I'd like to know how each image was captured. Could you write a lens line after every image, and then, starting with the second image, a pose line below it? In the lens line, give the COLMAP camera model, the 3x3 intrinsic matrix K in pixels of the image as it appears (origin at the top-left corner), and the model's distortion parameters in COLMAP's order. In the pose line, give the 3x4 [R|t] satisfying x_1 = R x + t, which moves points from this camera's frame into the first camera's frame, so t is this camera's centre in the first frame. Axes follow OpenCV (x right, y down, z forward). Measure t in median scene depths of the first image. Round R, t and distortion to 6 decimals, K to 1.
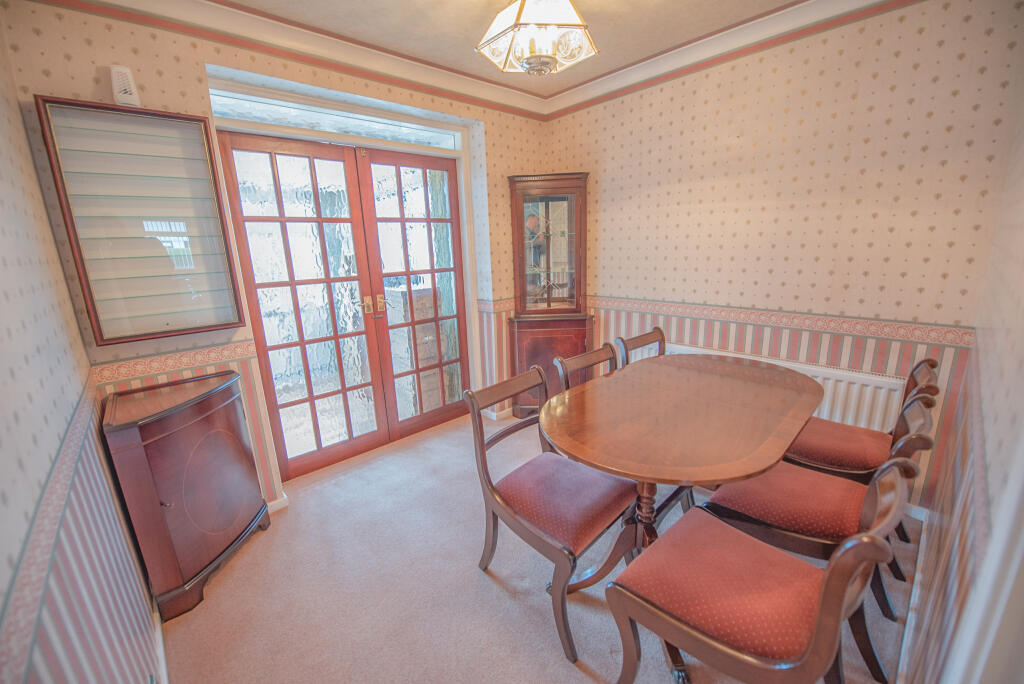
lens RADIAL K [[404.9, 0, 513.5], [0, 404.9, 342.6], [0, 0, 1]] dist [-0.000457, -0.000026]
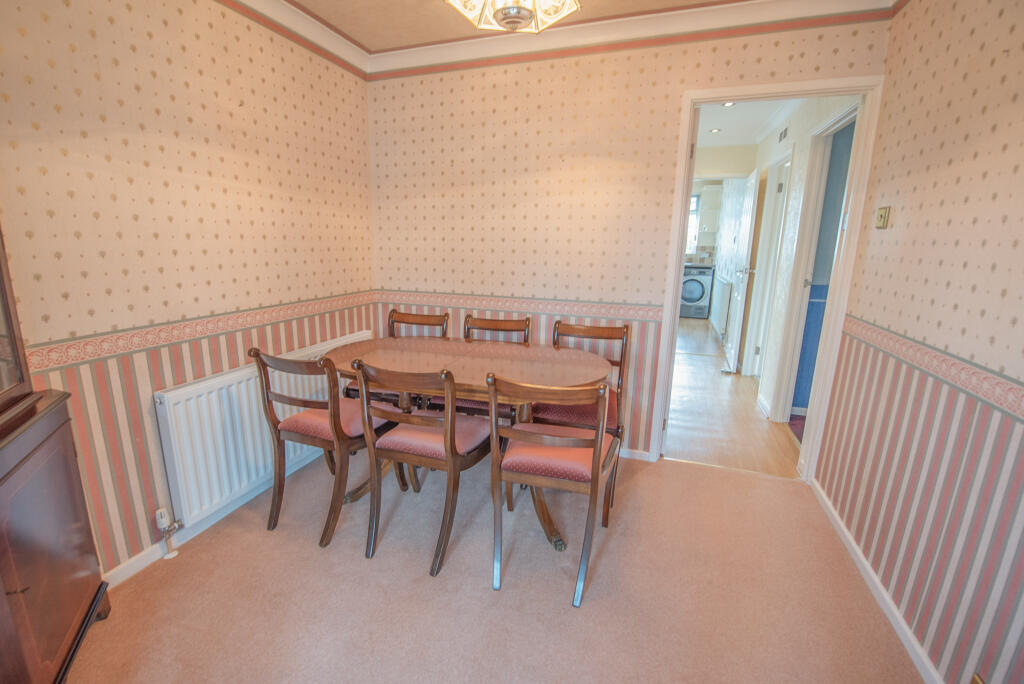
lens RADIAL K [[448.4, 0, 514.3], [0, 448.4, 344.8], [0, 0, 1]] dist [-0.001979, -0.000234]
pose [[-0.481435, -0.157249, 0.862260, -0.495187], [0.236277, 0.924071, 0.300444, -0.157072], [-0.844034, 0.348376, -0.407726, 0.874242]]
